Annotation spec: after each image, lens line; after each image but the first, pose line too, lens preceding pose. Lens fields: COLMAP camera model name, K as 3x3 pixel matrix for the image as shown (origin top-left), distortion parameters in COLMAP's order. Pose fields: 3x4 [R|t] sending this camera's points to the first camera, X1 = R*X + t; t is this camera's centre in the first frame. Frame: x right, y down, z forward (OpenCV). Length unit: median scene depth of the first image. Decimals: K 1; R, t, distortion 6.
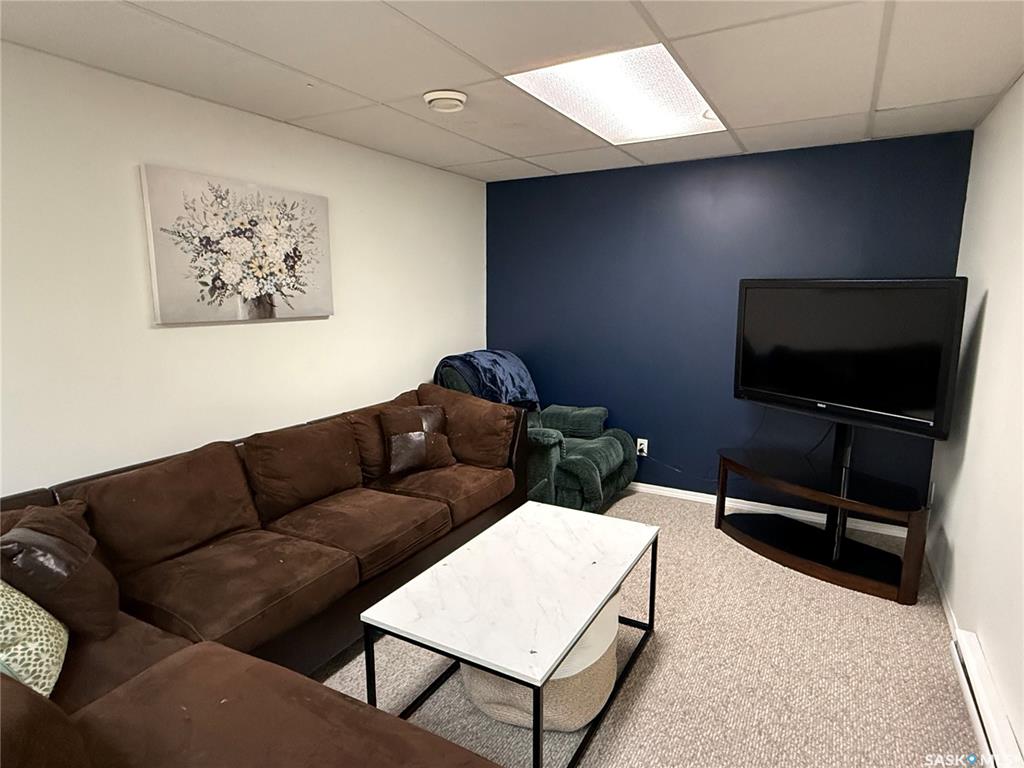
lens RADIAL K [[572.0, 0, 511.1], [0, 572.0, 388.8], [0, 0, 1]] dist [-0.004634, -0.001552]
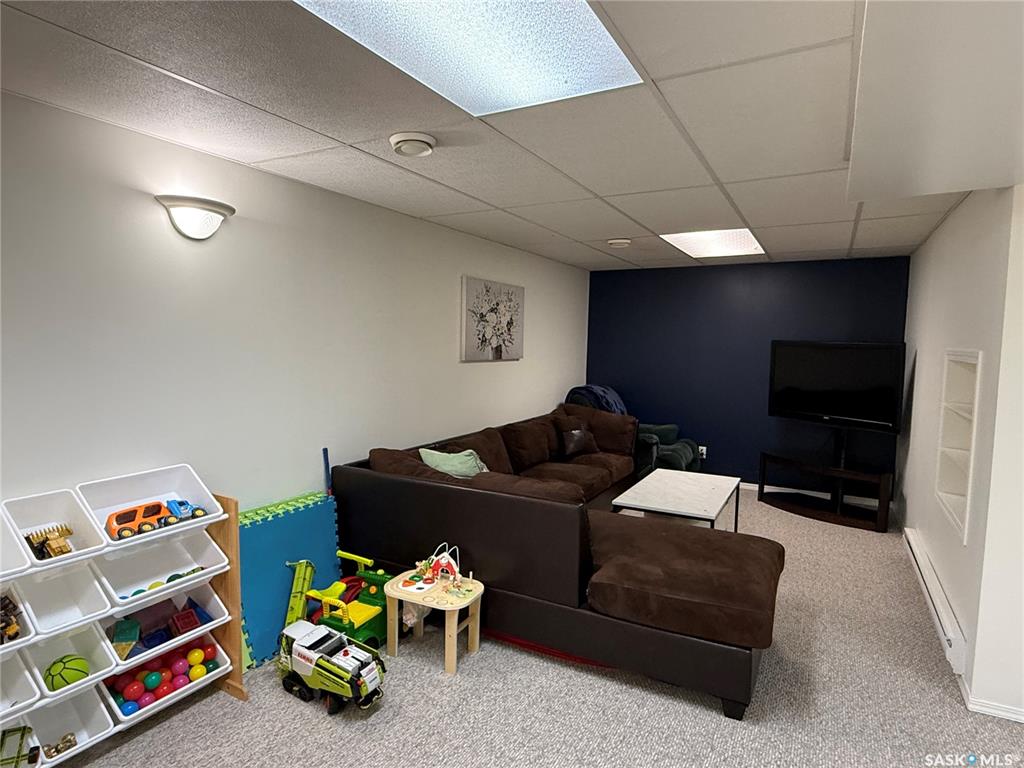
lens RADIAL K [[567.0, 0, 508.2], [0, 567.0, 390.8], [0, 0, 1]] dist [-0.005370, -0.000498]
pose [[0.999846, 0.015490, 0.008235, -0.406363], [-0.014731, 0.996236, -0.085420, 0.110576], [-0.009528, 0.085286, 0.996311, -0.653165]]
